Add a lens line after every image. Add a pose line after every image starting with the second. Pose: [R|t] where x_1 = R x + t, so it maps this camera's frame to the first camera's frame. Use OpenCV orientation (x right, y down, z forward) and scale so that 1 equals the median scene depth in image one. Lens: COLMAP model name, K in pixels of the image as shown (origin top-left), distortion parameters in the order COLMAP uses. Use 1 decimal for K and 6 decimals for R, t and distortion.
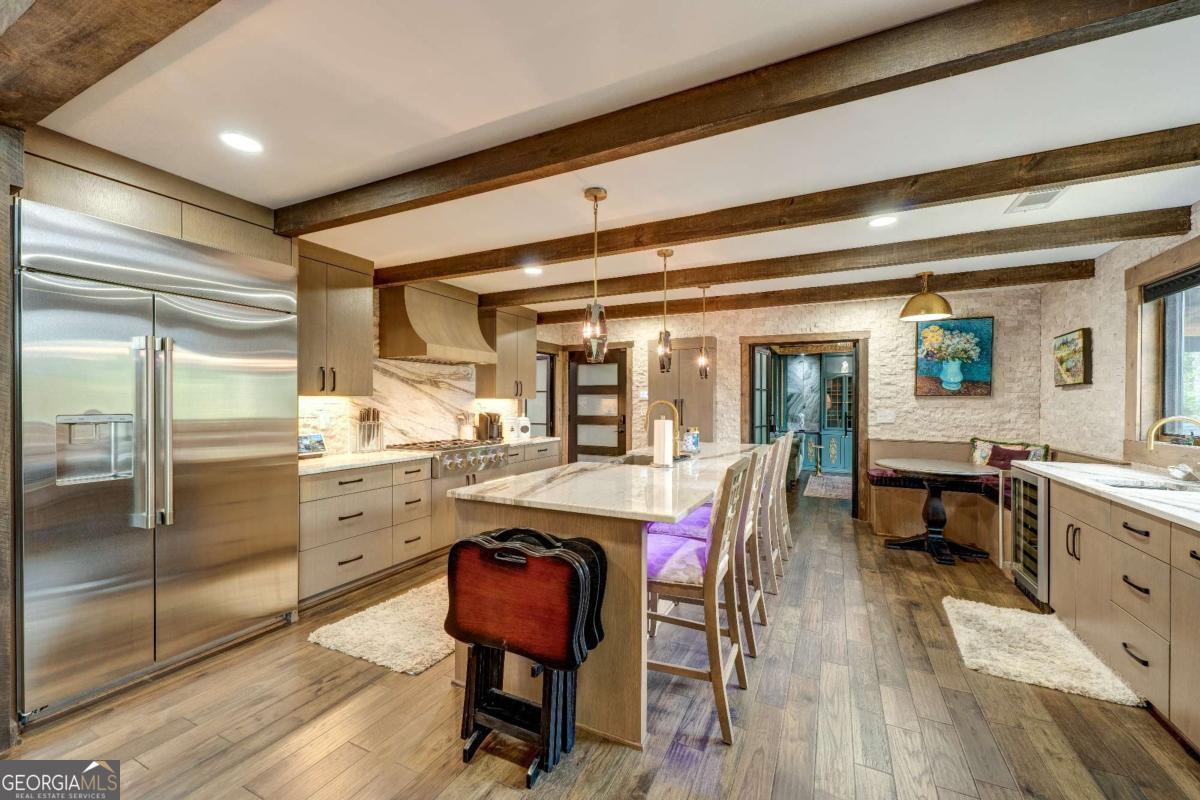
lens RADIAL K [[478.1, 0, 608.5], [0, 478.1, 402.5], [0, 0, 1]] dist [-0.000046, -0.000414]
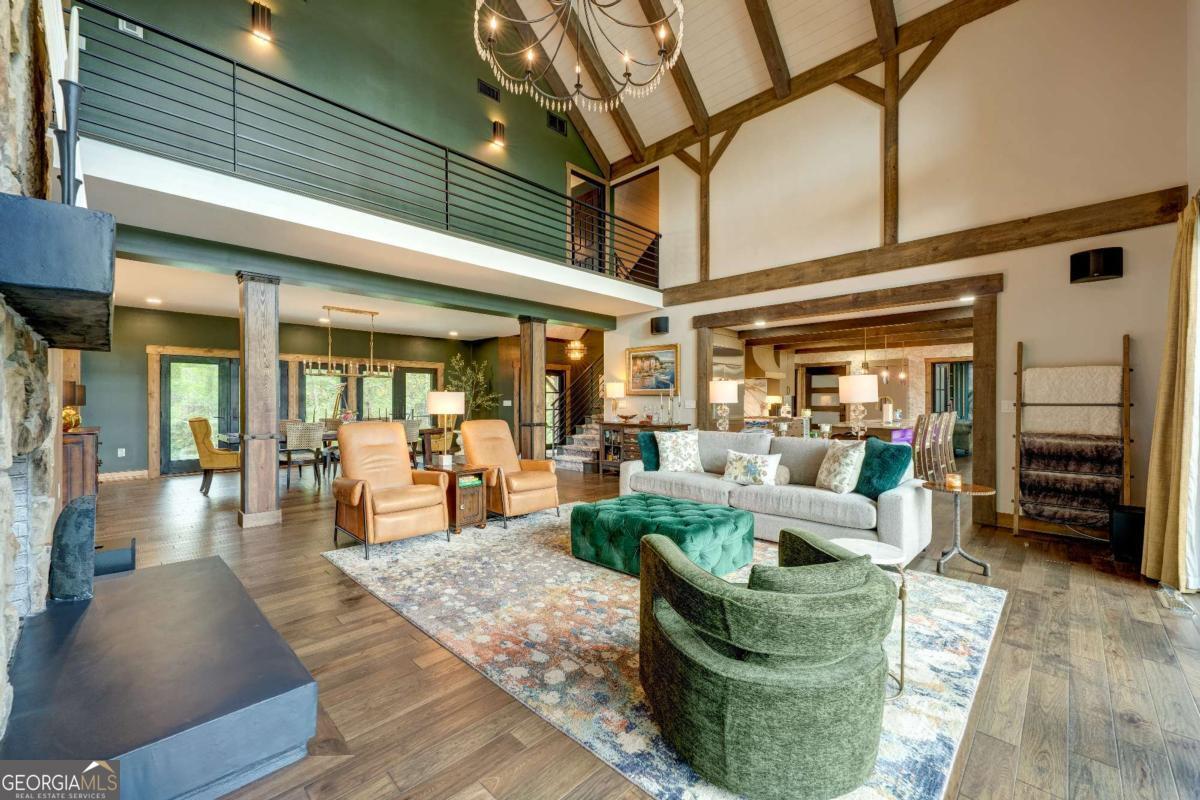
lens RADIAL K [[478.1, 0, 608.5], [0, 478.1, 402.5], [0, 0, 1]] dist [-0.000046, -0.000414]
pose [[0.949062, -0.000081, -0.315088, -0.366085], [0.001530, 0.999989, 0.004352, 0.012001], [0.315085, -0.004612, 0.949052, -1.375751]]
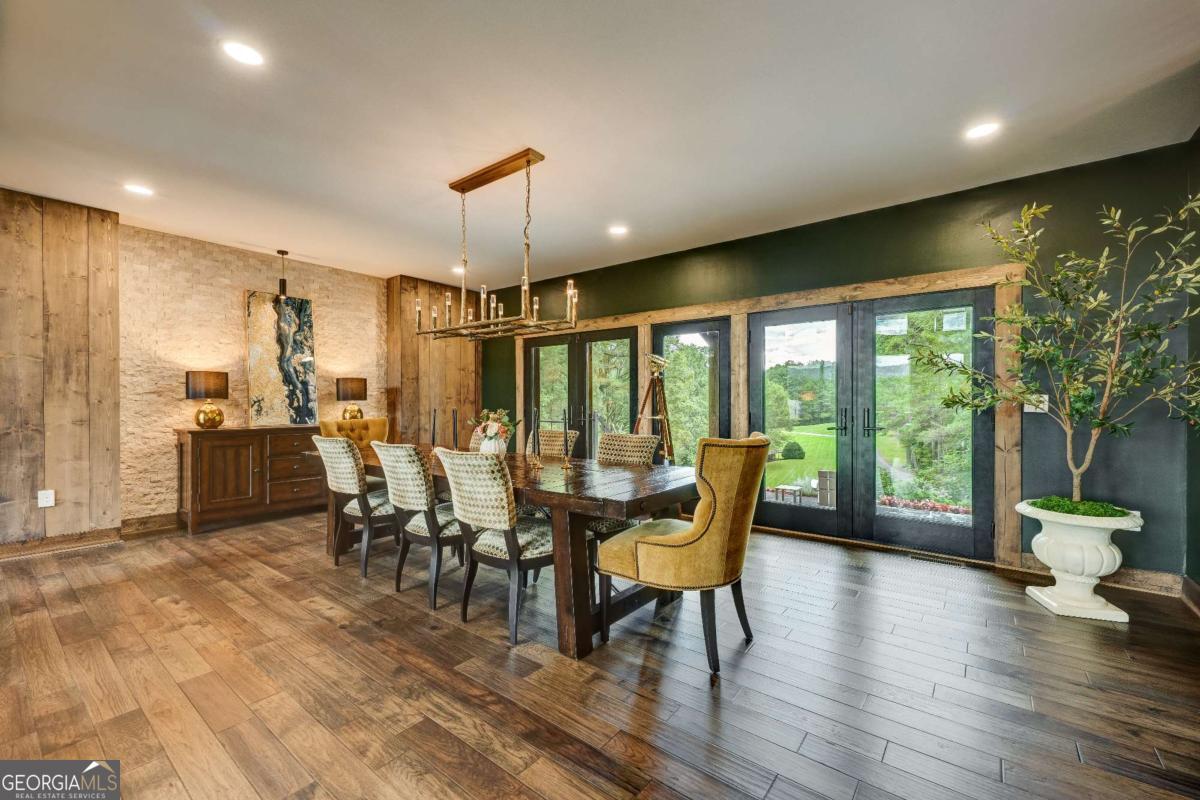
lens RADIAL K [[478.1, 0, 608.5], [0, 478.1, 402.5], [0, 0, 1]] dist [-0.000046, -0.000414]
pose [[-0.200534, 0.002531, -0.979683, -1.242368], [0.000756, 0.999997, 0.002429, 0.032039], [0.979686, -0.000253, -0.200536, 0.518883]]
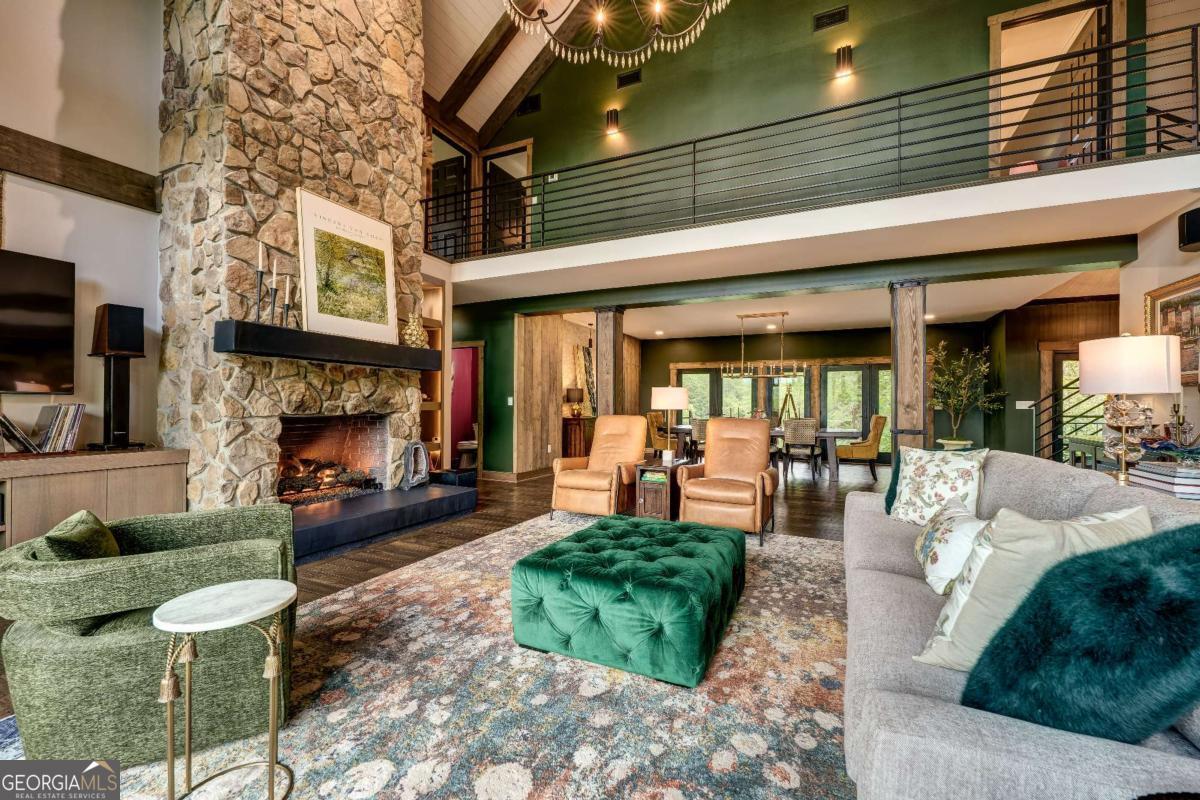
lens RADIAL K [[478.1, 0, 608.5], [0, 478.1, 402.5], [0, 0, 1]] dist [-0.000046, -0.000414]
pose [[0.016916, -0.004902, -0.999845, 0.067630], [-0.003313, 0.999982, -0.004959, 0.034155], [0.999851, 0.003397, 0.016900, -0.550513]]
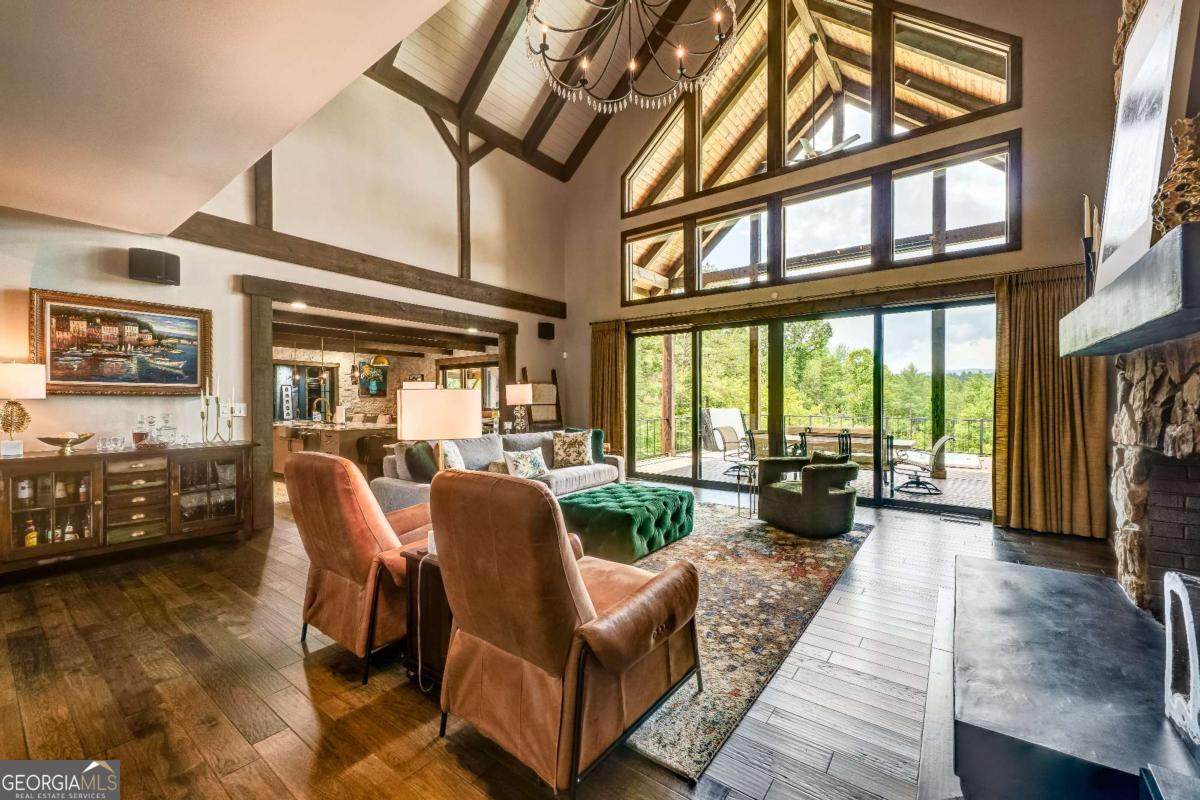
lens RADIAL K [[478.1, 0, 608.5], [0, 478.1, 402.5], [0, 0, 1]] dist [-0.000046, -0.000414]
pose [[0.190629, -0.006376, 0.981641, -1.592465], [-0.001660, 0.999975, 0.006817, -0.000701], [-0.981661, -0.002929, 0.190614, -0.670059]]
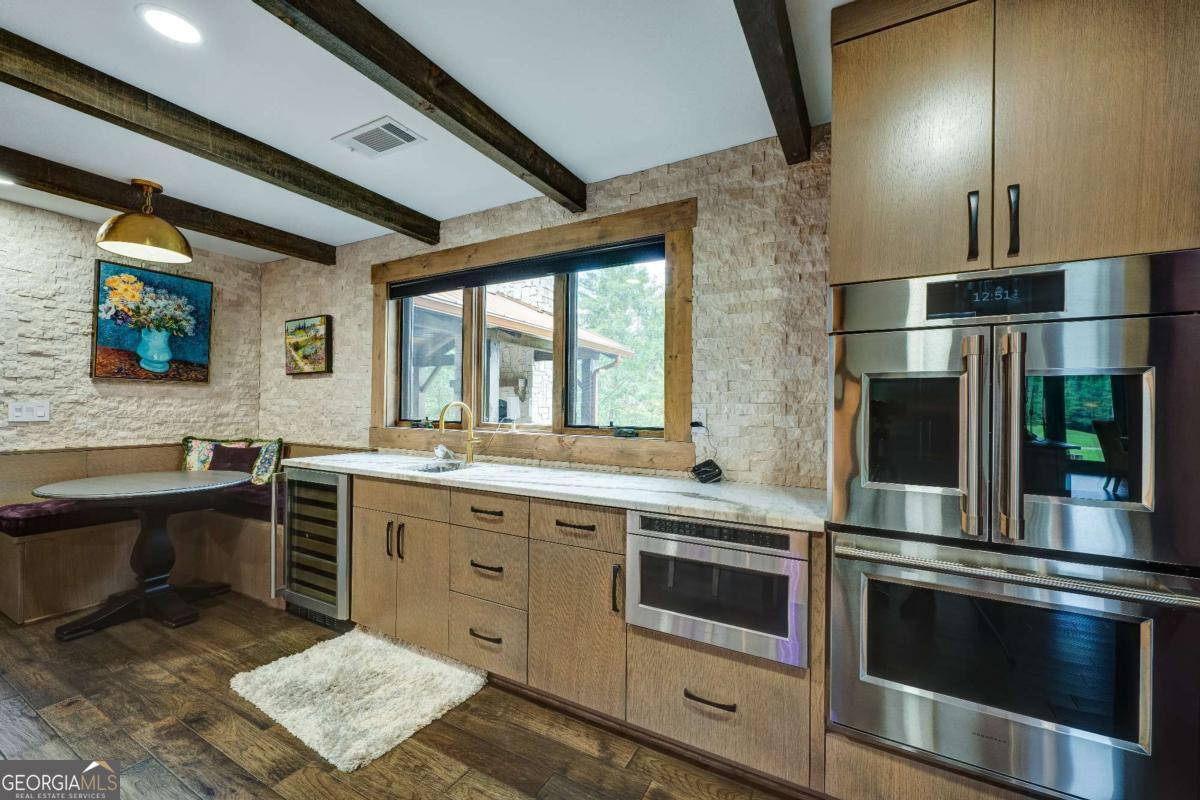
lens RADIAL K [[478.1, 0, 608.5], [0, 478.1, 402.5], [0, 0, 1]] dist [-0.000046, -0.000414]
pose [[0.054046, 0.006767, 0.998515, 0.055194], [-0.011382, 0.999916, -0.006161, 0.019582], [-0.998474, -0.011033, 0.054119, 0.342544]]
